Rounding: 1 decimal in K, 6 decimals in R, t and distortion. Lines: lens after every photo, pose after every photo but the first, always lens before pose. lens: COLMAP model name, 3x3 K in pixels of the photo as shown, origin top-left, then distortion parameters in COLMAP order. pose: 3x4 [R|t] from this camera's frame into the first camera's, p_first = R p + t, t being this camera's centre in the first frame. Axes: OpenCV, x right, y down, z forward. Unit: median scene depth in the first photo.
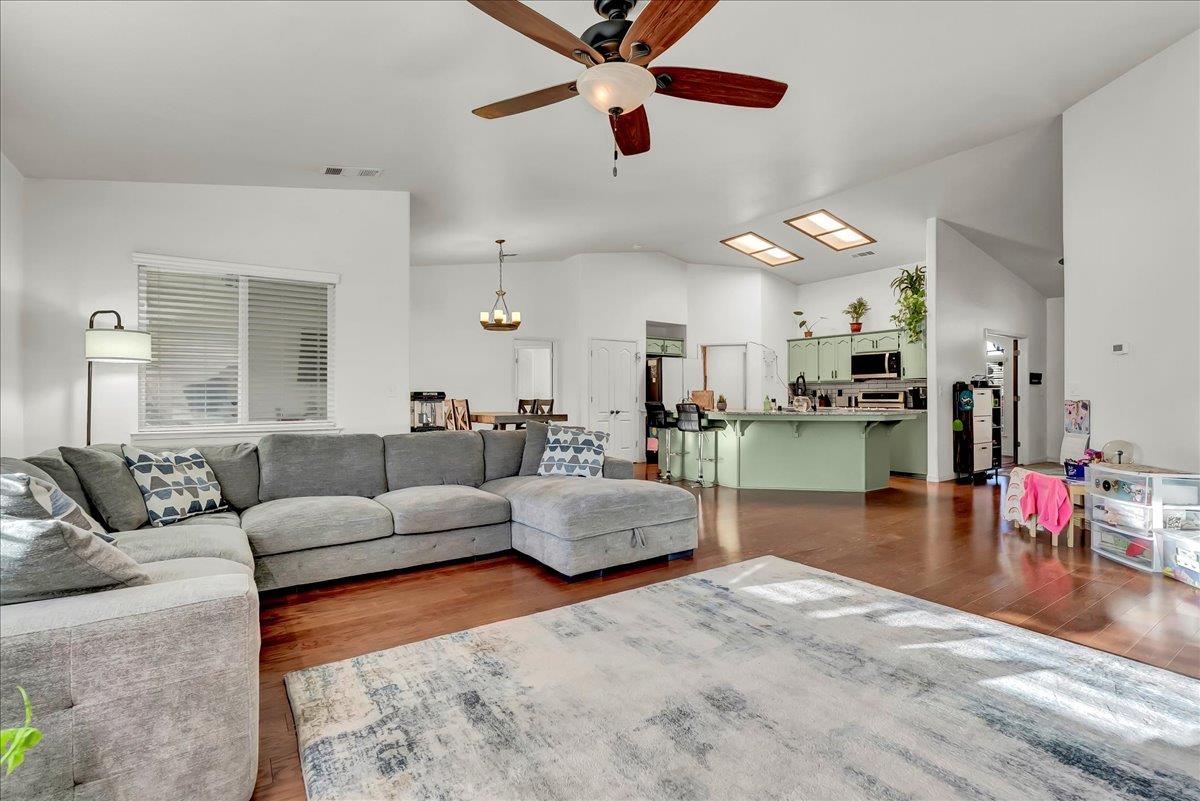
lens RADIAL K [[549.6, 0, 598.9], [0, 549.6, 397.2], [0, 0, 1]] dist [-0.002927, 0.000261]
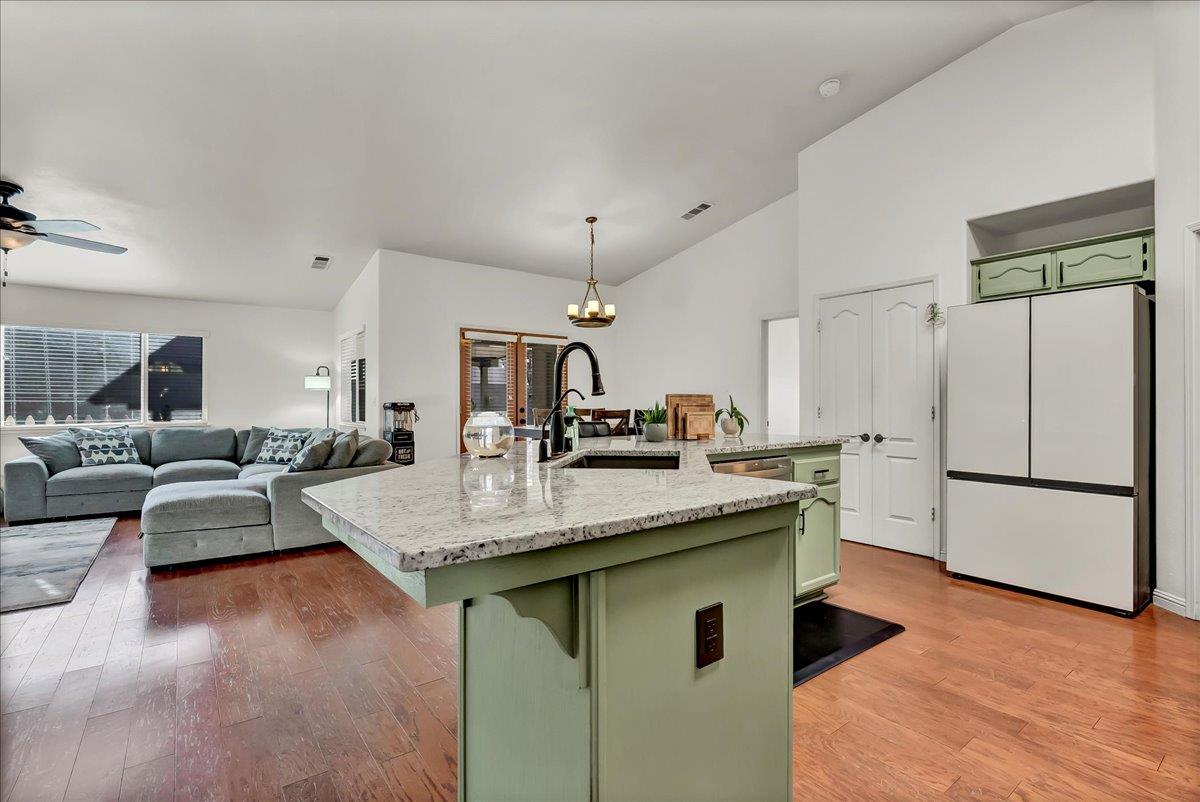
lens RADIAL K [[559.0, 0, 601.6], [0, 559.0, 398.3], [0, 0, 1]] dist [-0.002106, 0.000648]
pose [[0.056423, -0.008676, -0.998369, 1.565062], [0.000829, 0.999962, -0.008643, -0.013490], [0.998407, -0.000340, 0.056429, 2.276399]]
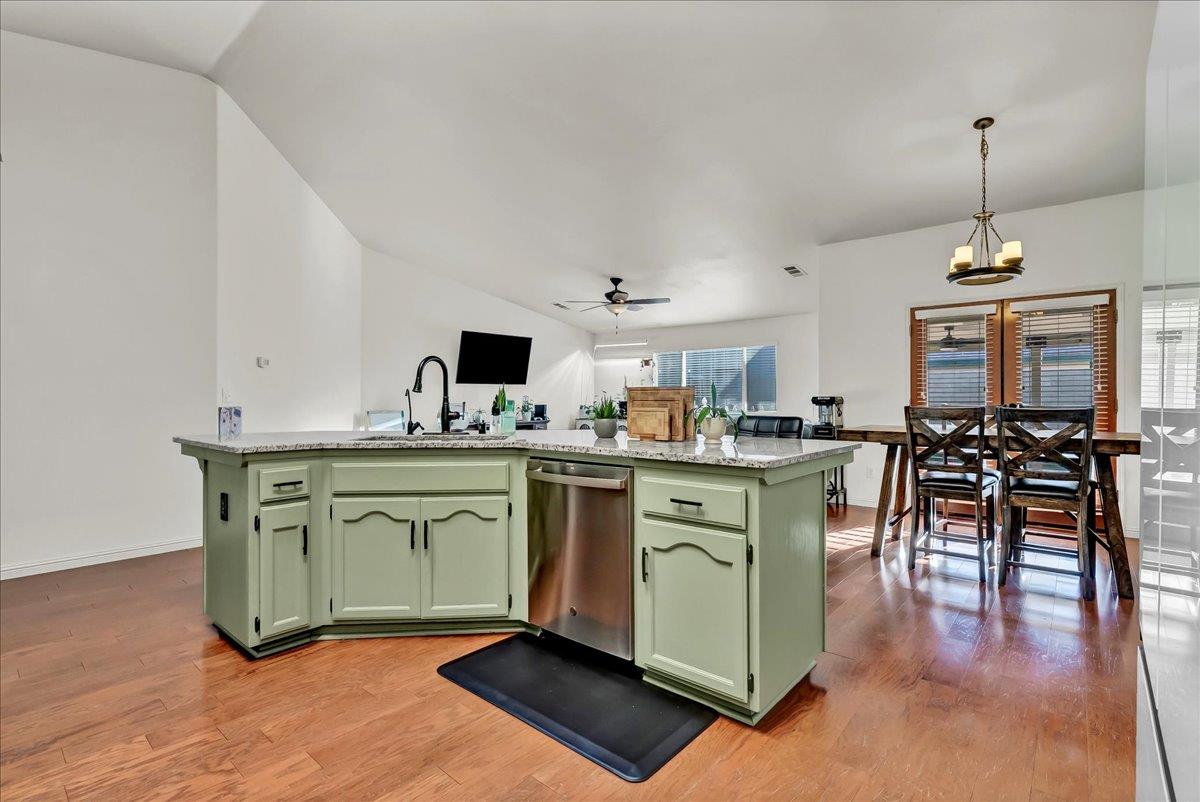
lens RADIAL K [[559.0, 0, 601.6], [0, 559.0, 398.3], [0, 0, 1]] dist [-0.002106, 0.000648]
pose [[-0.963970, 0.000351, -0.266011, 0.807582], [0.000259, 1.000000, 0.000380, -0.011768], [0.266012, 0.000297, -0.963970, 3.391961]]
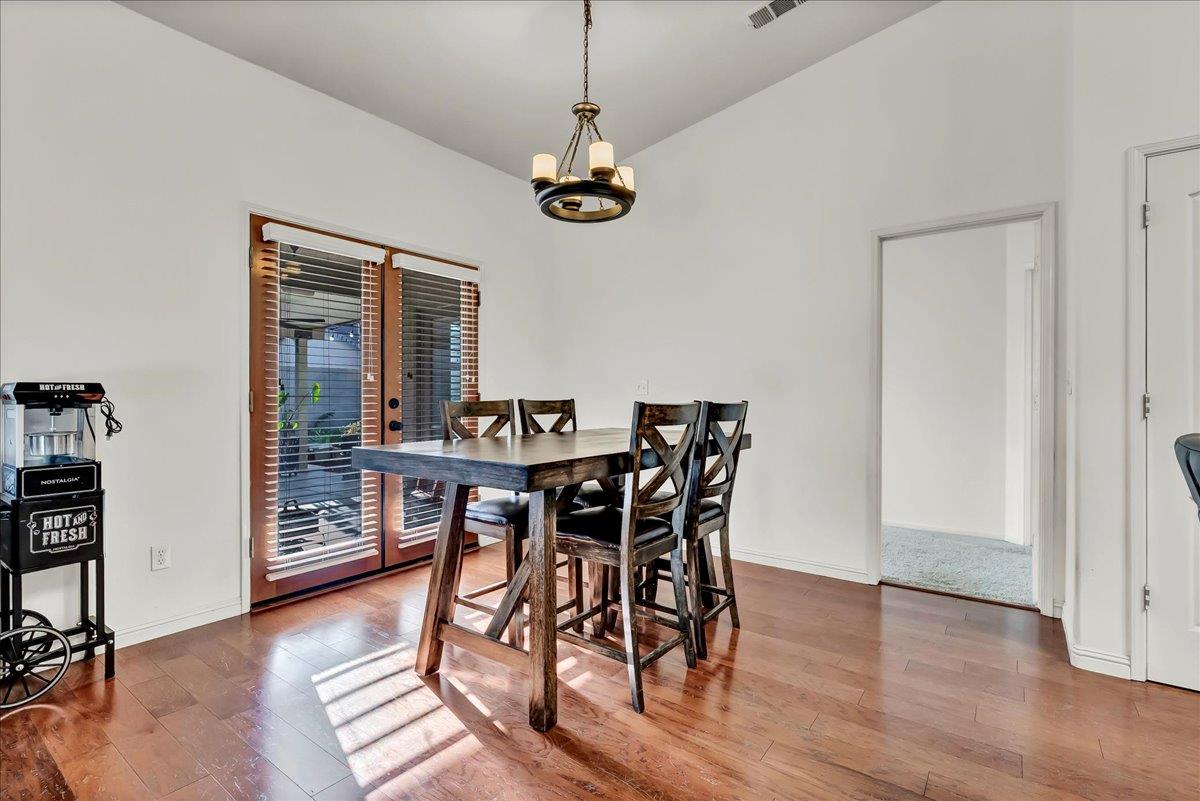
lens RADIAL K [[564.9, 0, 596.1], [0, 564.9, 397.4], [0, 0, 1]] dist [-0.000936, 0.000104]
pose [[0.329953, 0.003962, -0.943989, 0.421840], [-0.002048, 0.999992, 0.003481, -0.000716], [0.943995, 0.000784, 0.329958, 2.079705]]
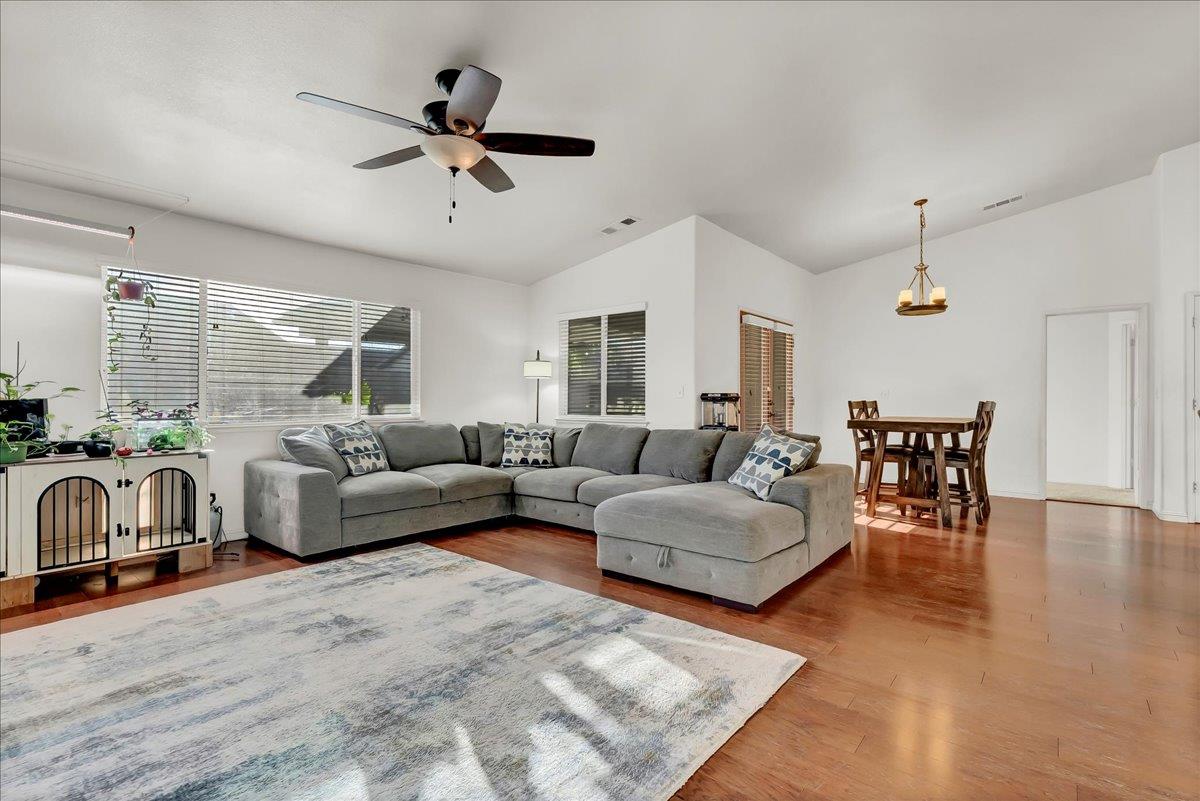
lens RADIAL K [[559.0, 0, 601.6], [0, 559.0, 397.8], [0, 0, 1]] dist [-0.002106, 0.000648]
pose [[0.281116, -0.000493, -0.959674, 1.088605], [-0.003836, 0.999991, -0.001637, 0.002792], [0.959666, 0.004142, 0.281112, 0.786974]]
